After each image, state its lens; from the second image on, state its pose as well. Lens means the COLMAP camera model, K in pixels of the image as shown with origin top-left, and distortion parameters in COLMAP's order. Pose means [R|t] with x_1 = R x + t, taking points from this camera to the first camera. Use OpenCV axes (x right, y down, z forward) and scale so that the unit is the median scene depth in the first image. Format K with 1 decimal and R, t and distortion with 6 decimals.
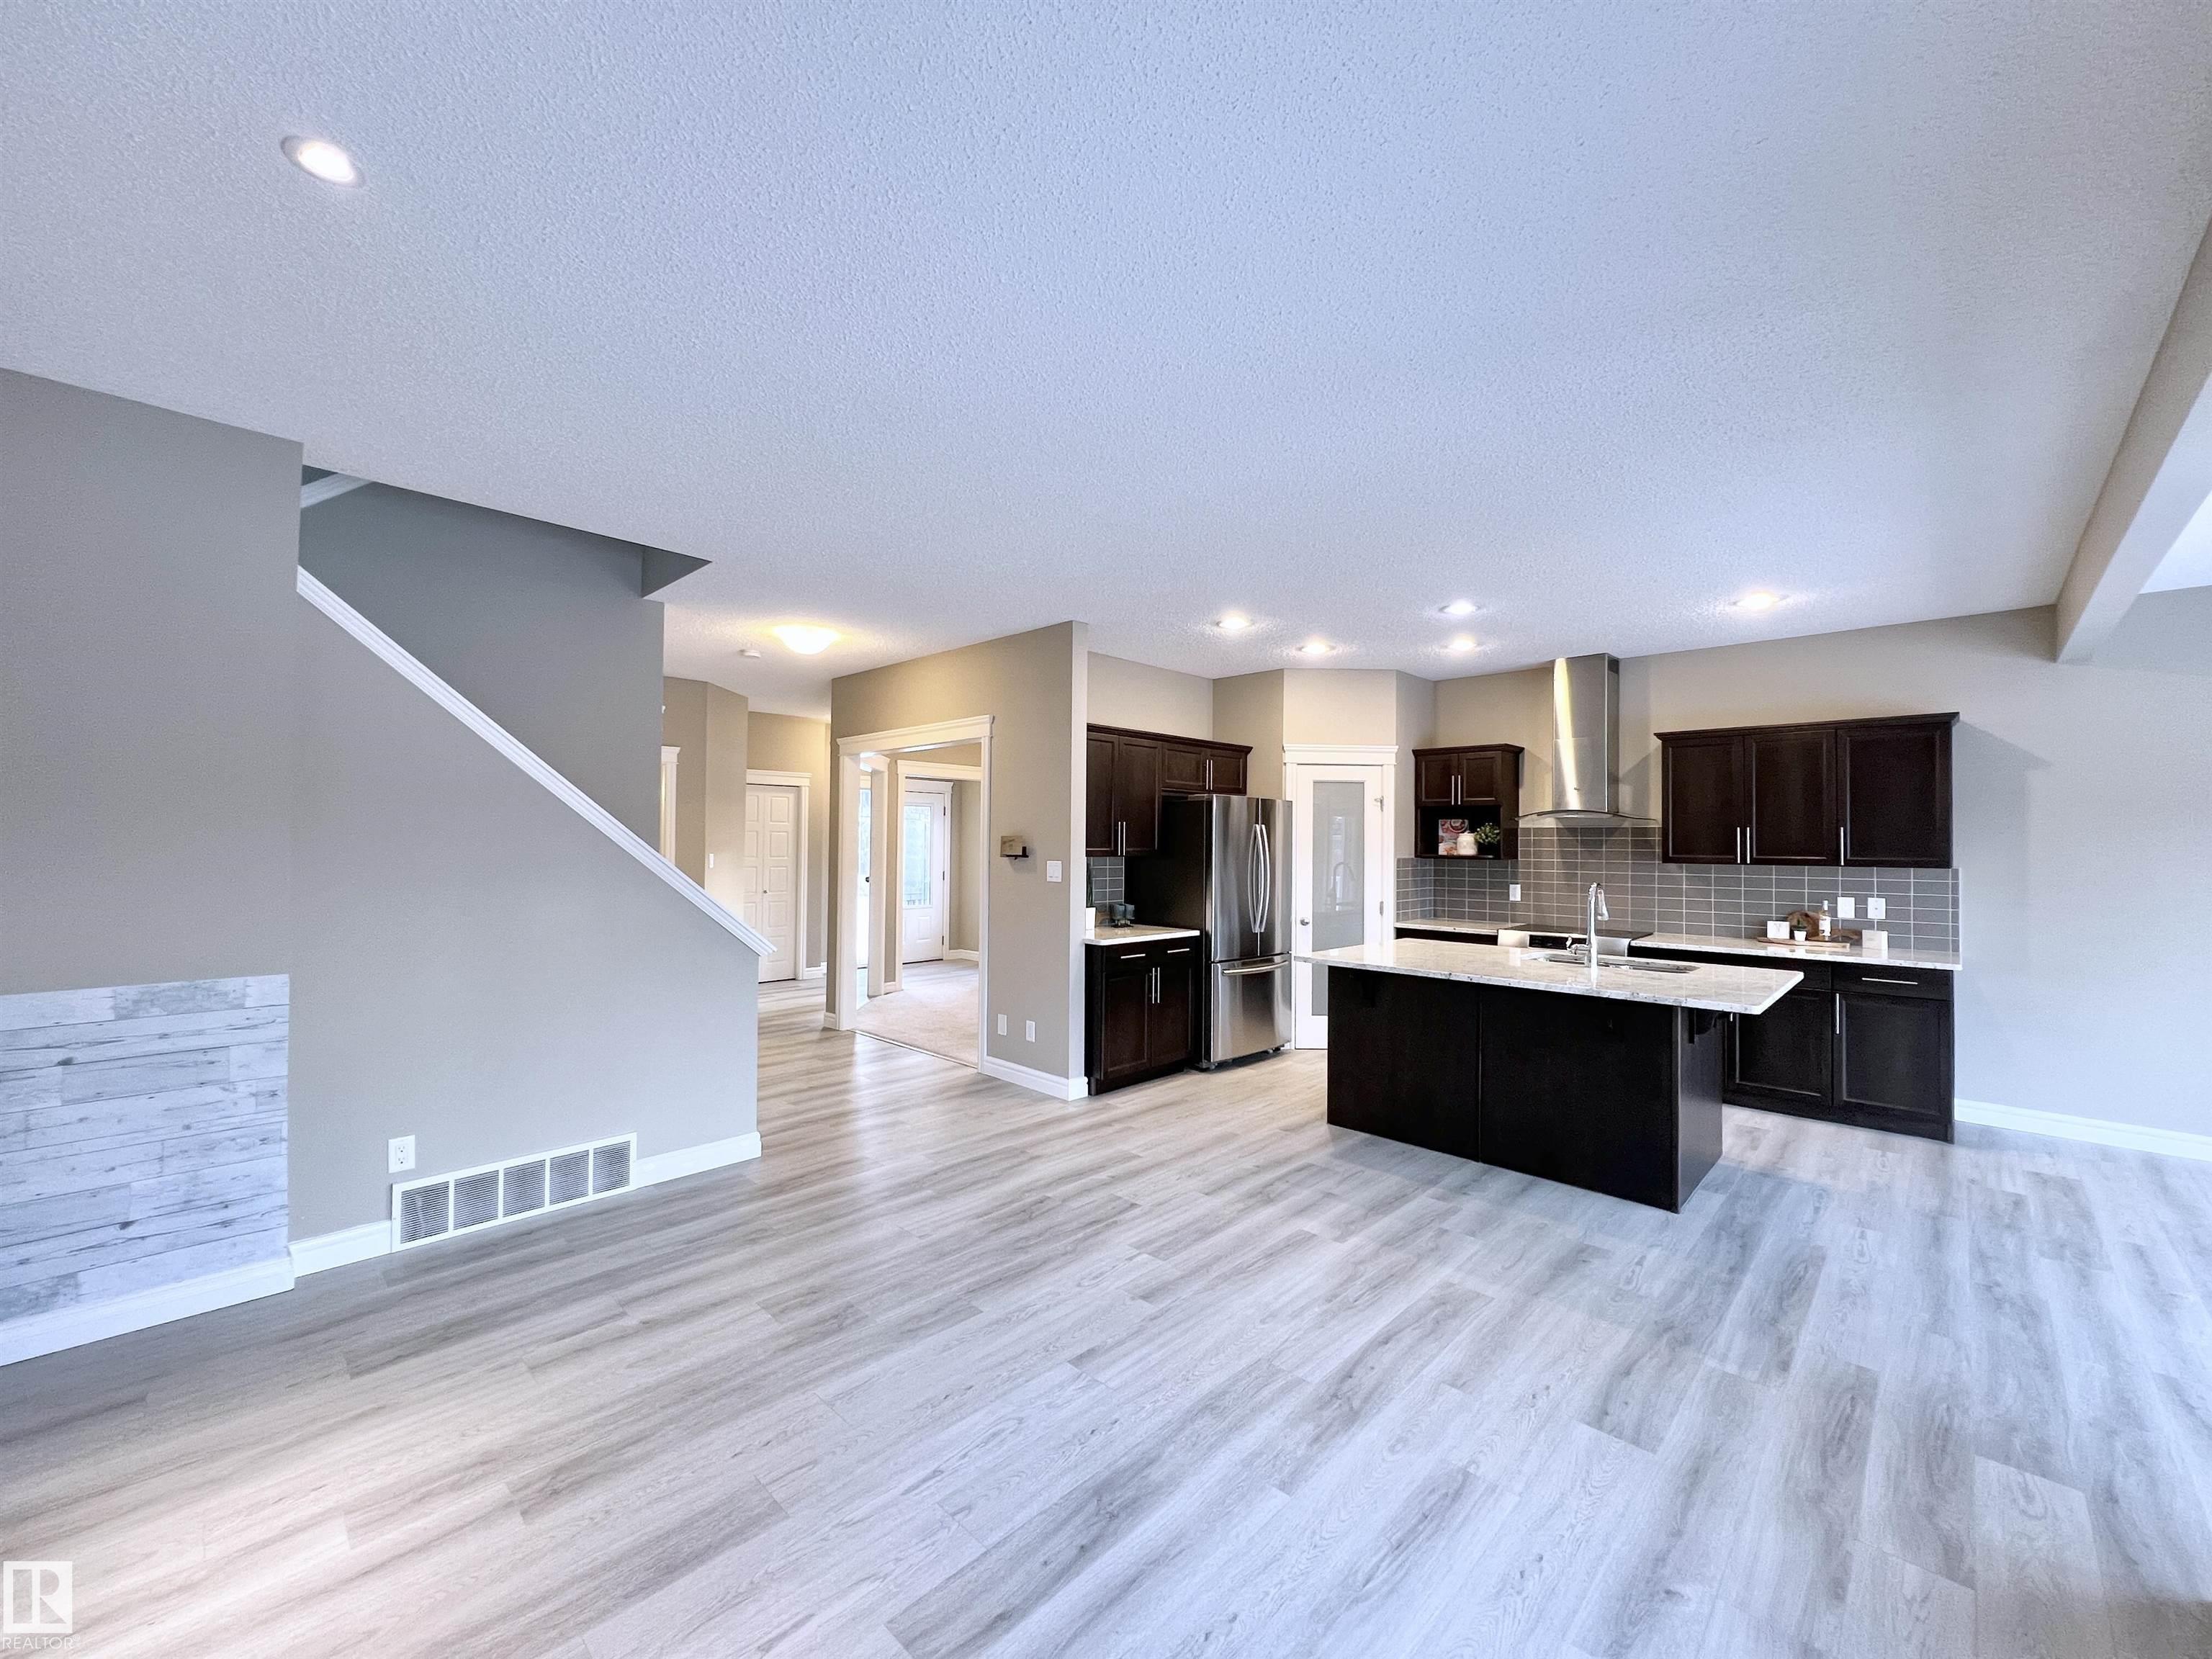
lens RADIAL K [[900.6, 0, 1090.7], [0, 900.6, 799.2], [0, 0, 1]] dist [-0.004957, 0.002853]
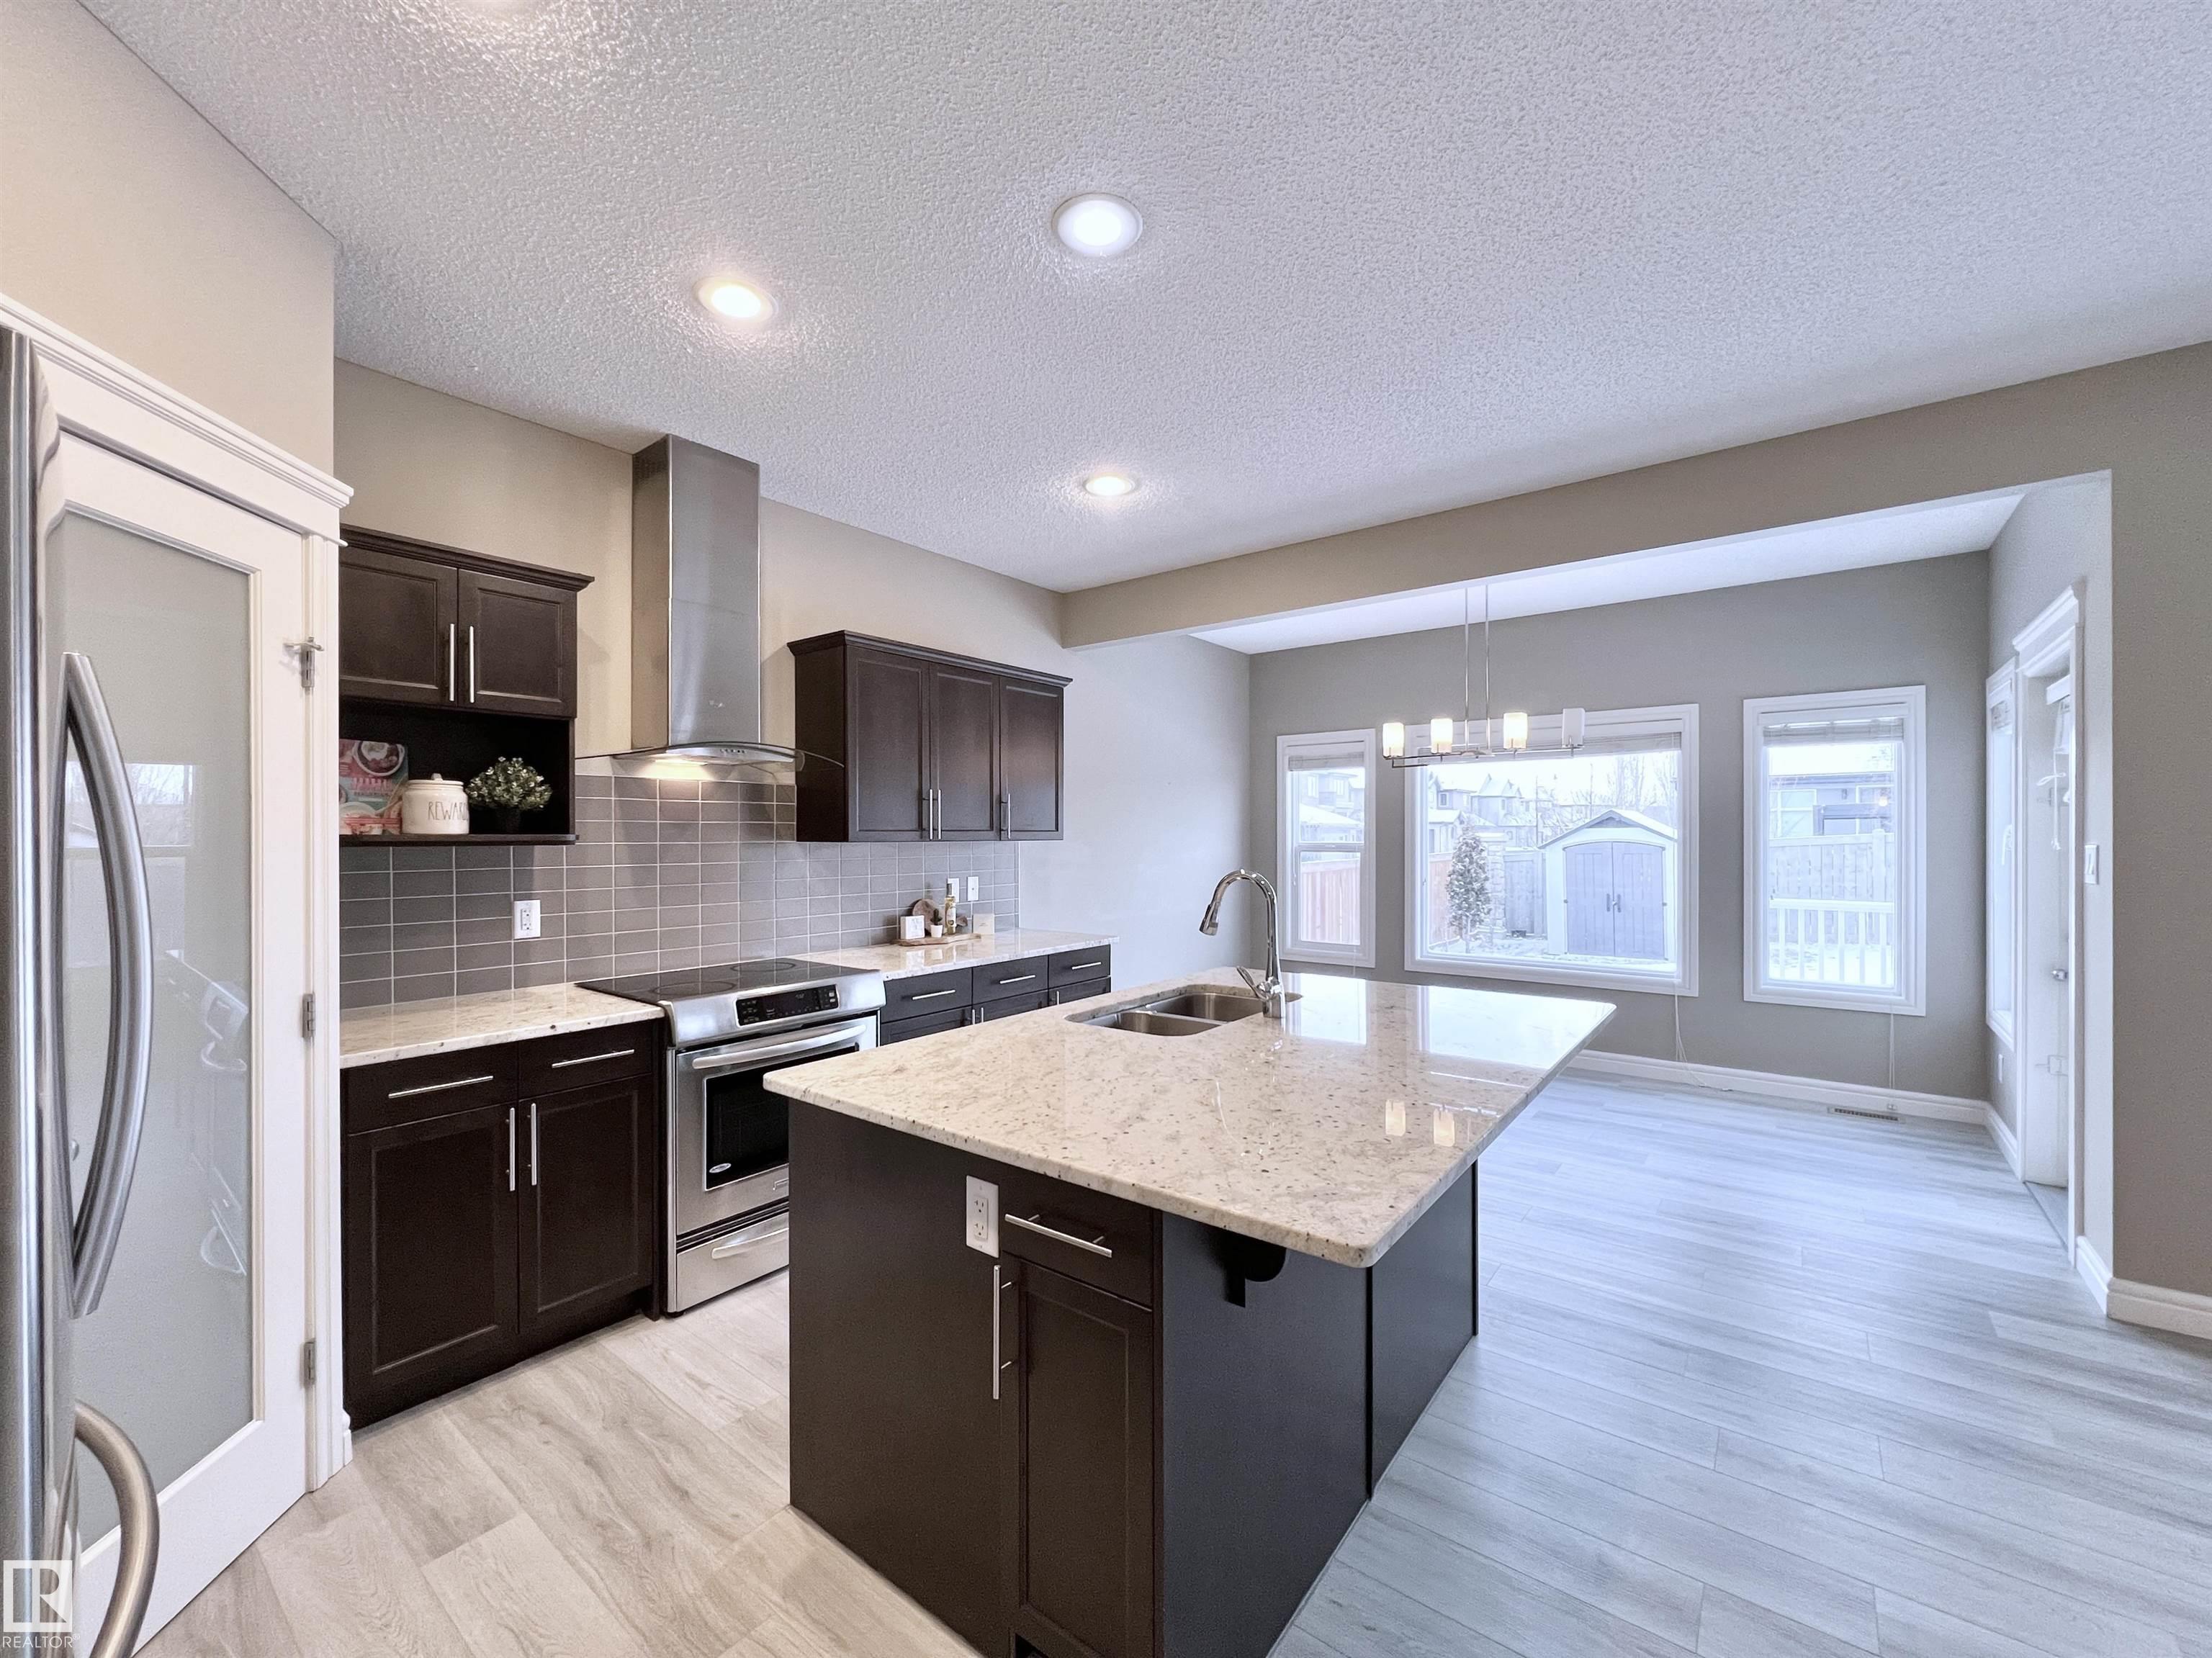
lens RADIAL K [[900.5, 0, 1099.6], [0, 900.5, 839.0], [0, 0, 1]] dist [-0.004957, 0.002853]
pose [[-0.120410, -0.013416, 0.992634, 0.000368], [-0.043365, 0.999025, 0.008242, 0.073674], [-0.991777, -0.042053, -0.120874, 1.182912]]
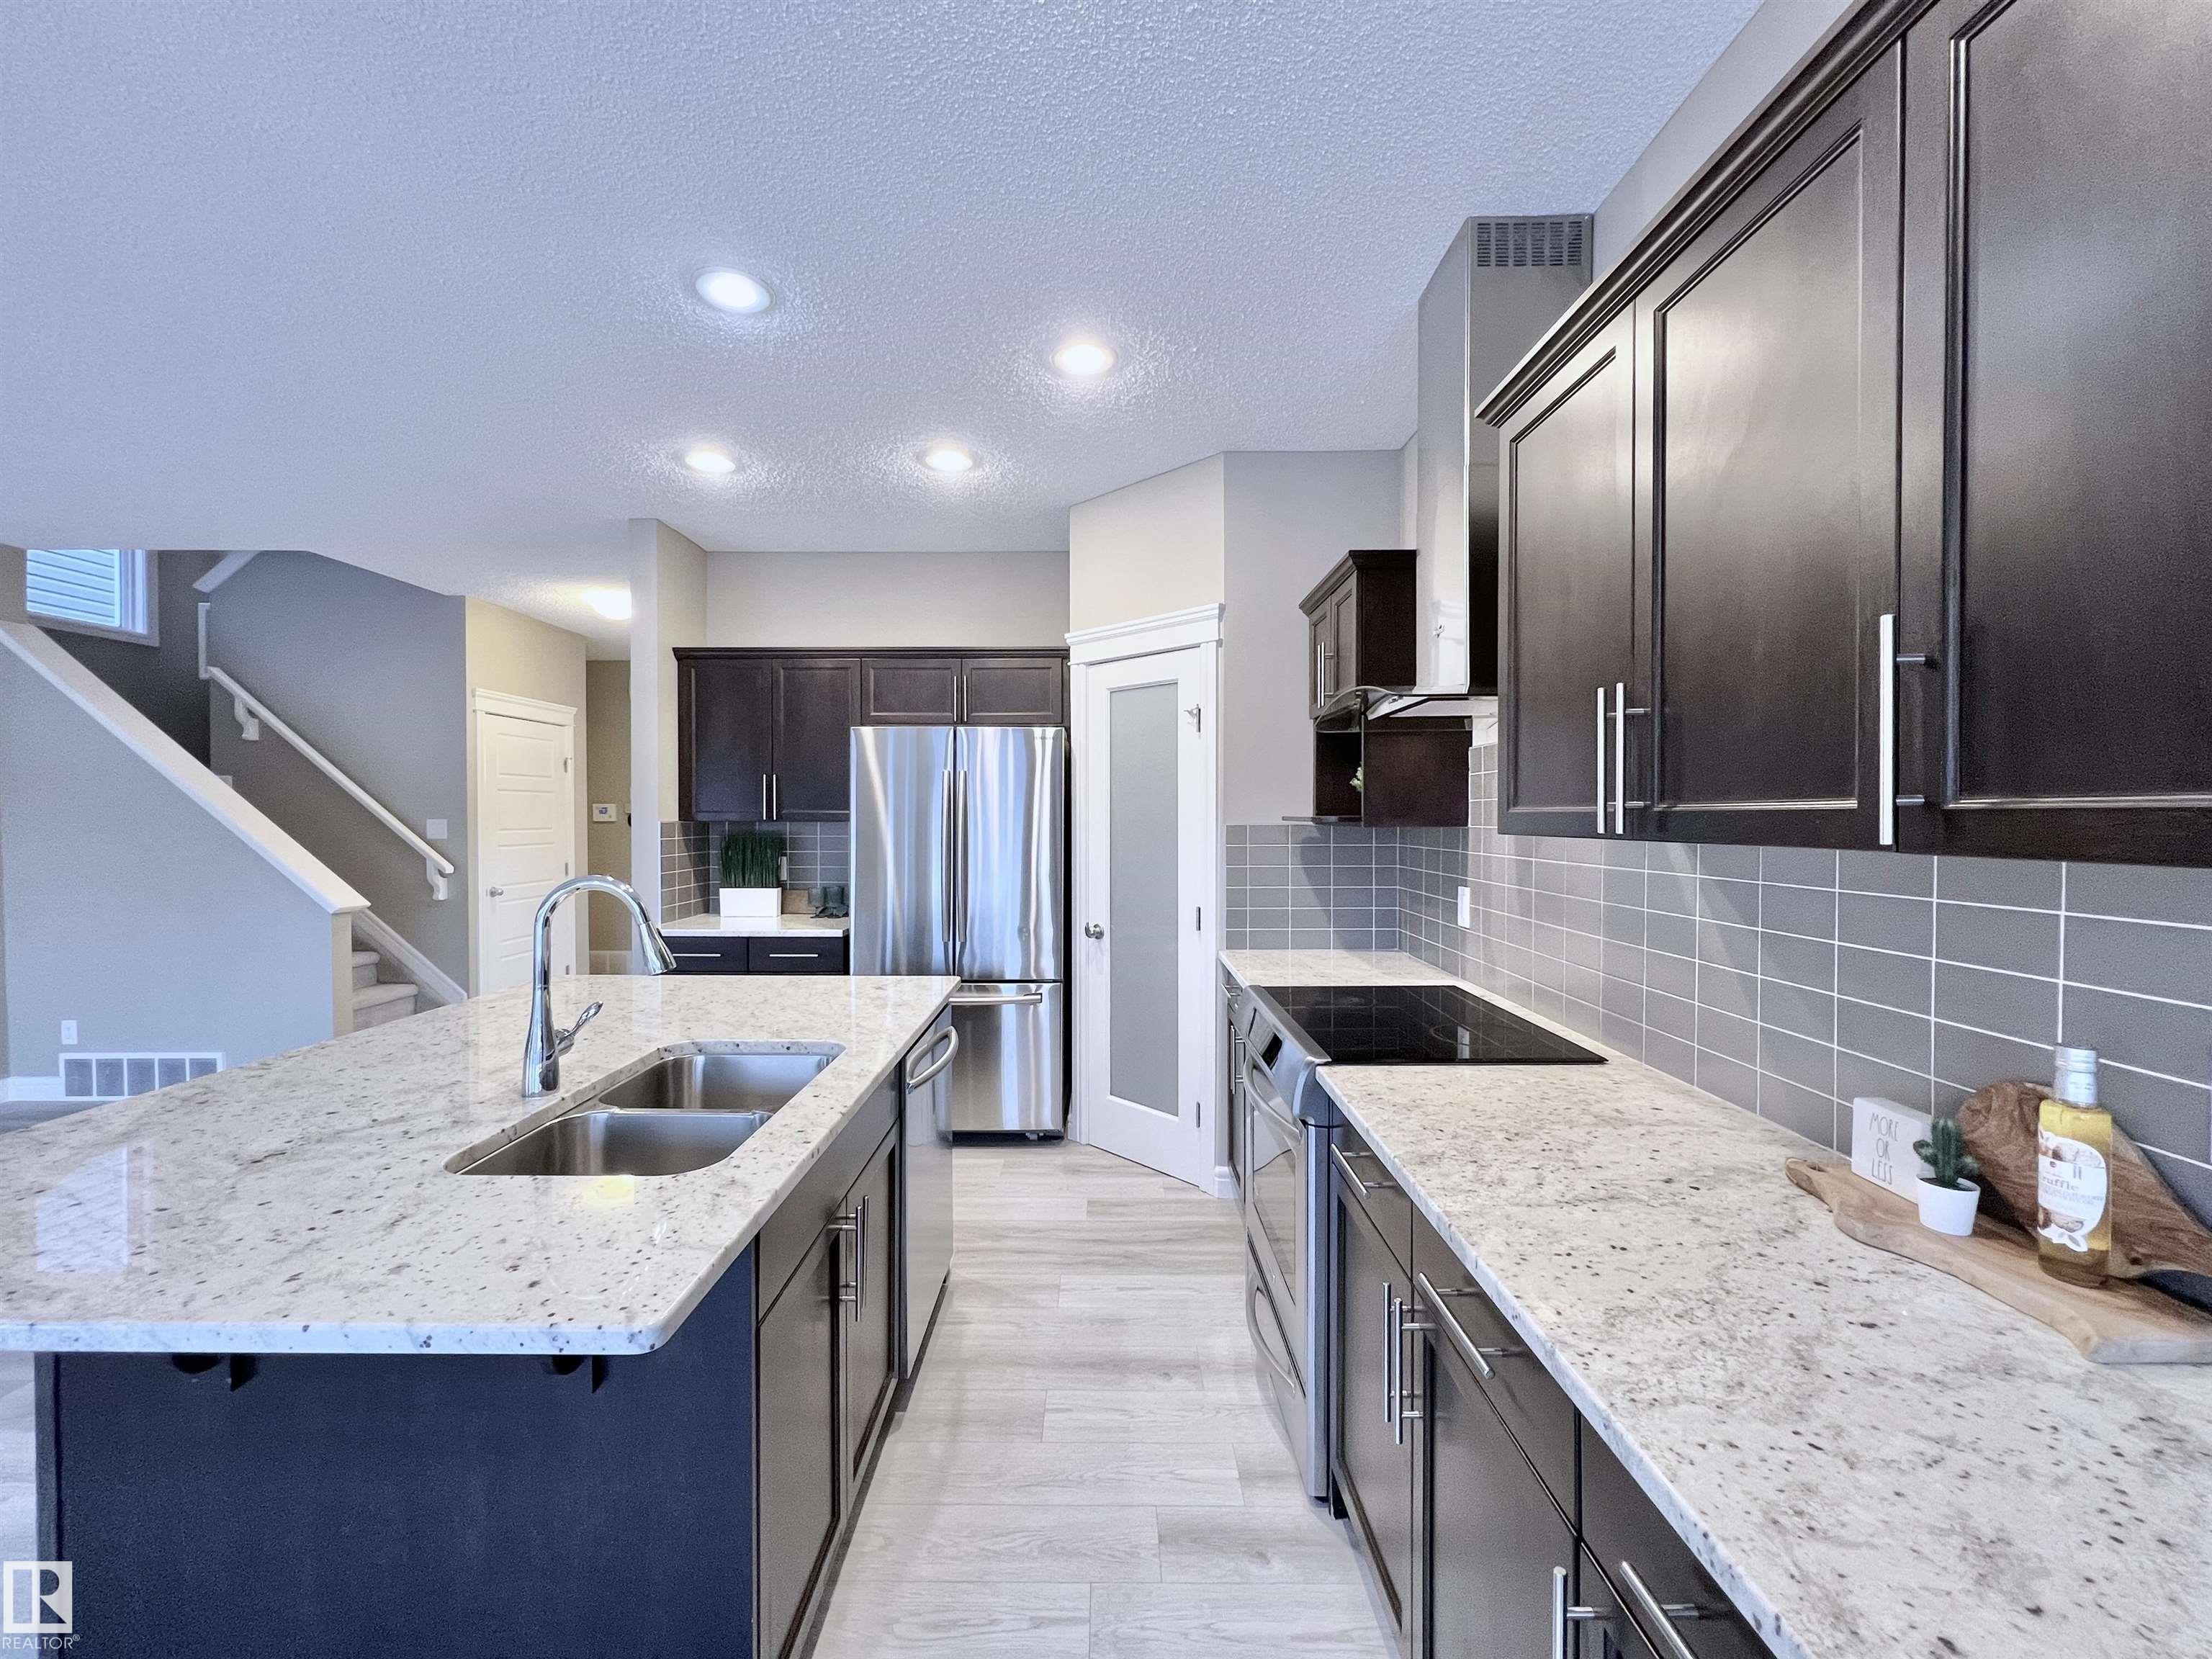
lens RADIAL K [[897.0, 0, 1094.5], [0, 897.0, 820.1], [0, 0, 1]] dist [-0.007816, 0.001936]
pose [[0.691299, -0.005748, -0.722546, 0.992054], [0.040235, 0.998723, 0.030550, 0.068275], [0.721448, -0.050191, 0.690647, 0.911941]]
